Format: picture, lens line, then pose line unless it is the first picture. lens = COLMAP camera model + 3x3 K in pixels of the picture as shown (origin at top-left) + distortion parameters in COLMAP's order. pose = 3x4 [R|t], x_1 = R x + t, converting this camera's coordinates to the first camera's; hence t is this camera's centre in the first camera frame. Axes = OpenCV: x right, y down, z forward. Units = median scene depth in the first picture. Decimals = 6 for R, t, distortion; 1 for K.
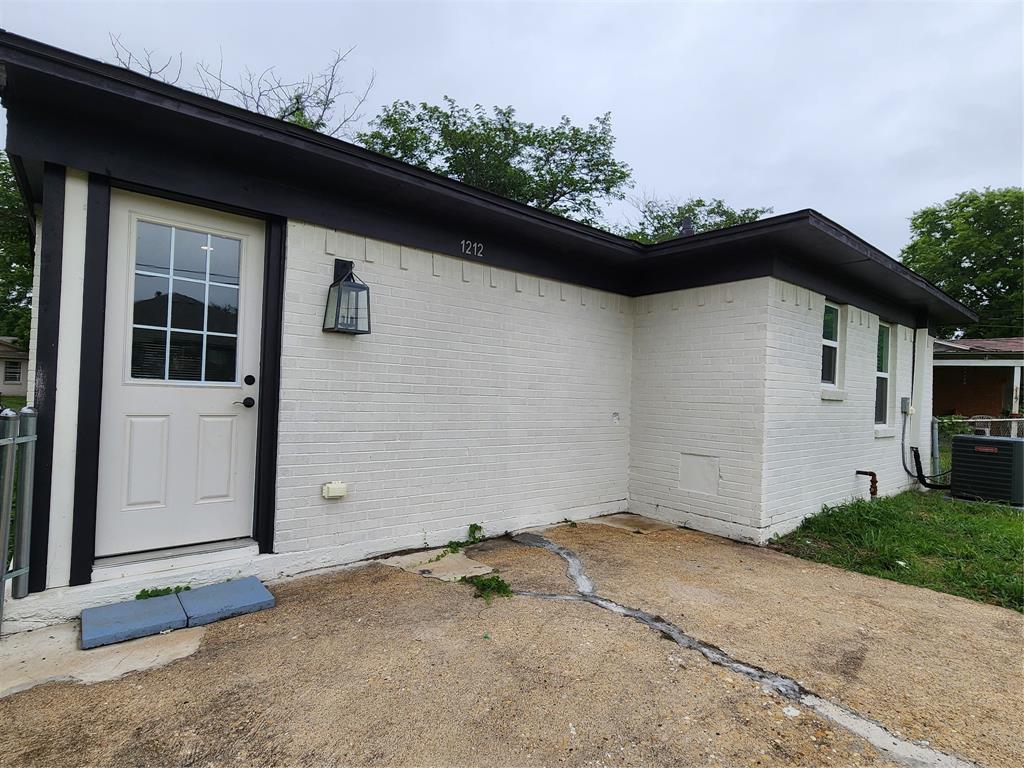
lens RADIAL K [[530.2, 0, 516.3], [0, 530.2, 386.2], [0, 0, 1]] dist [-0.001092, -0.000507]
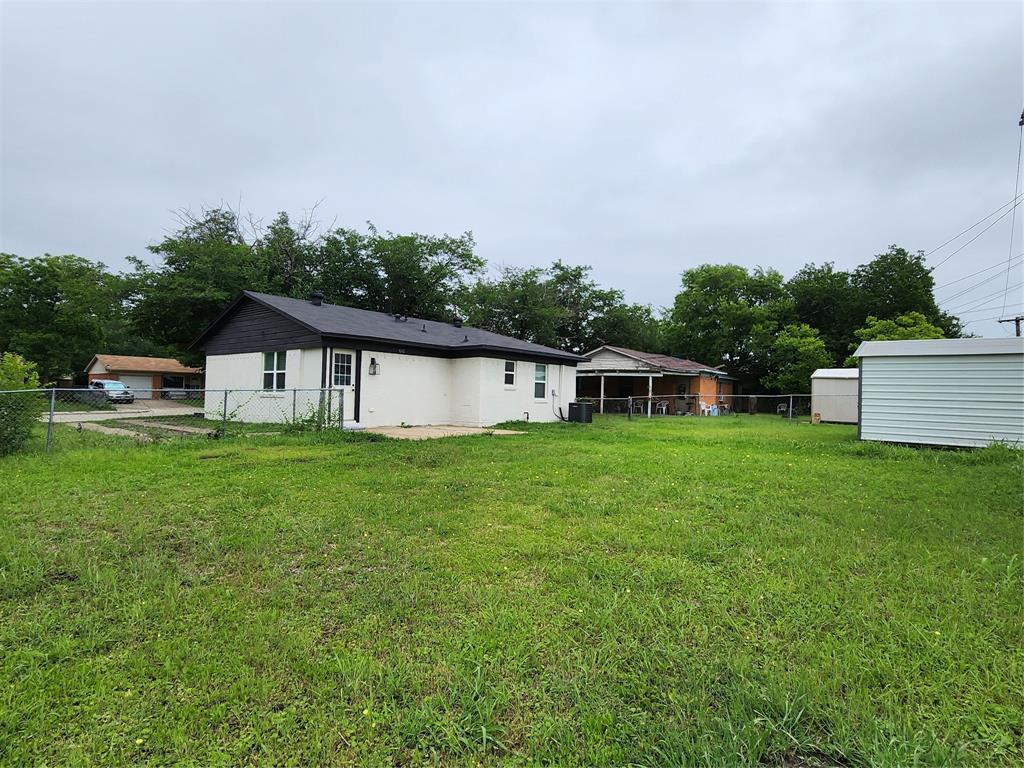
lens RADIAL K [[530.2, 0, 516.3], [0, 530.2, 386.2], [0, 0, 1]] dist [-0.001092, -0.000507]
pose [[0.985601, -0.005576, 0.168997, 0.066145], [0.005875, 0.999982, -0.001271, 0.006243], [-0.168987, 0.002245, 0.985616, -2.272375]]
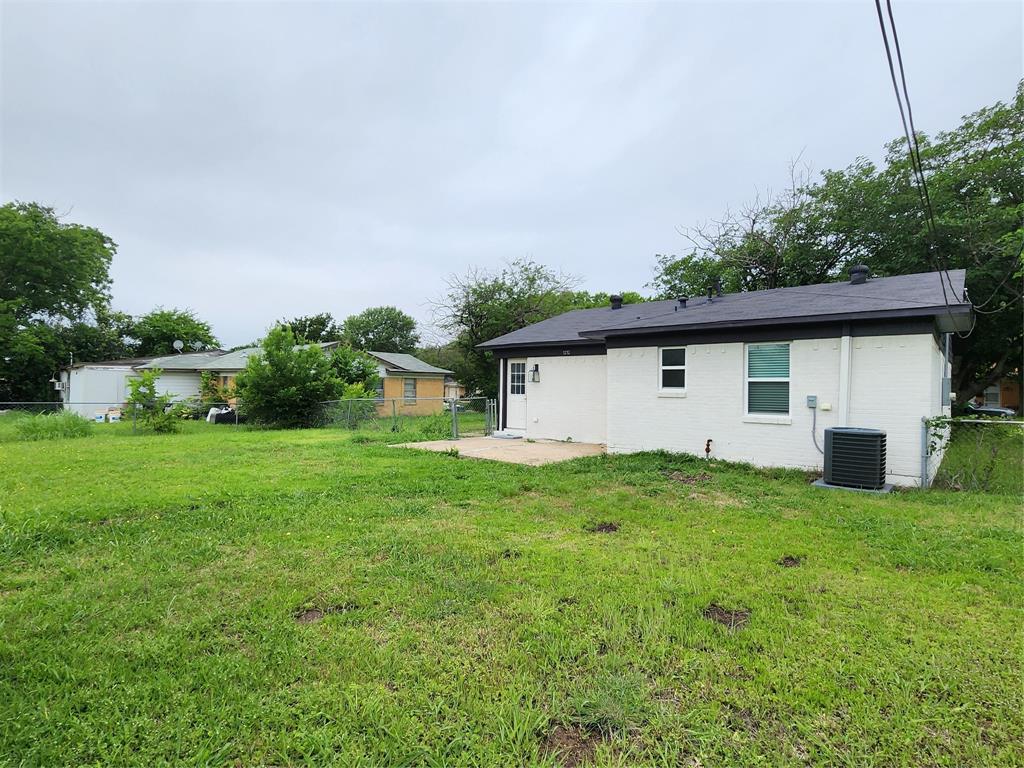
lens RADIAL K [[530.2, 0, 516.3], [0, 530.2, 386.2], [0, 0, 1]] dist [-0.001092, -0.000507]
pose [[0.146221, -0.031833, -0.988740, 2.378377], [0.013397, 0.999454, -0.030196, 0.034670], [0.989161, -0.008831, 0.146568, 0.154598]]
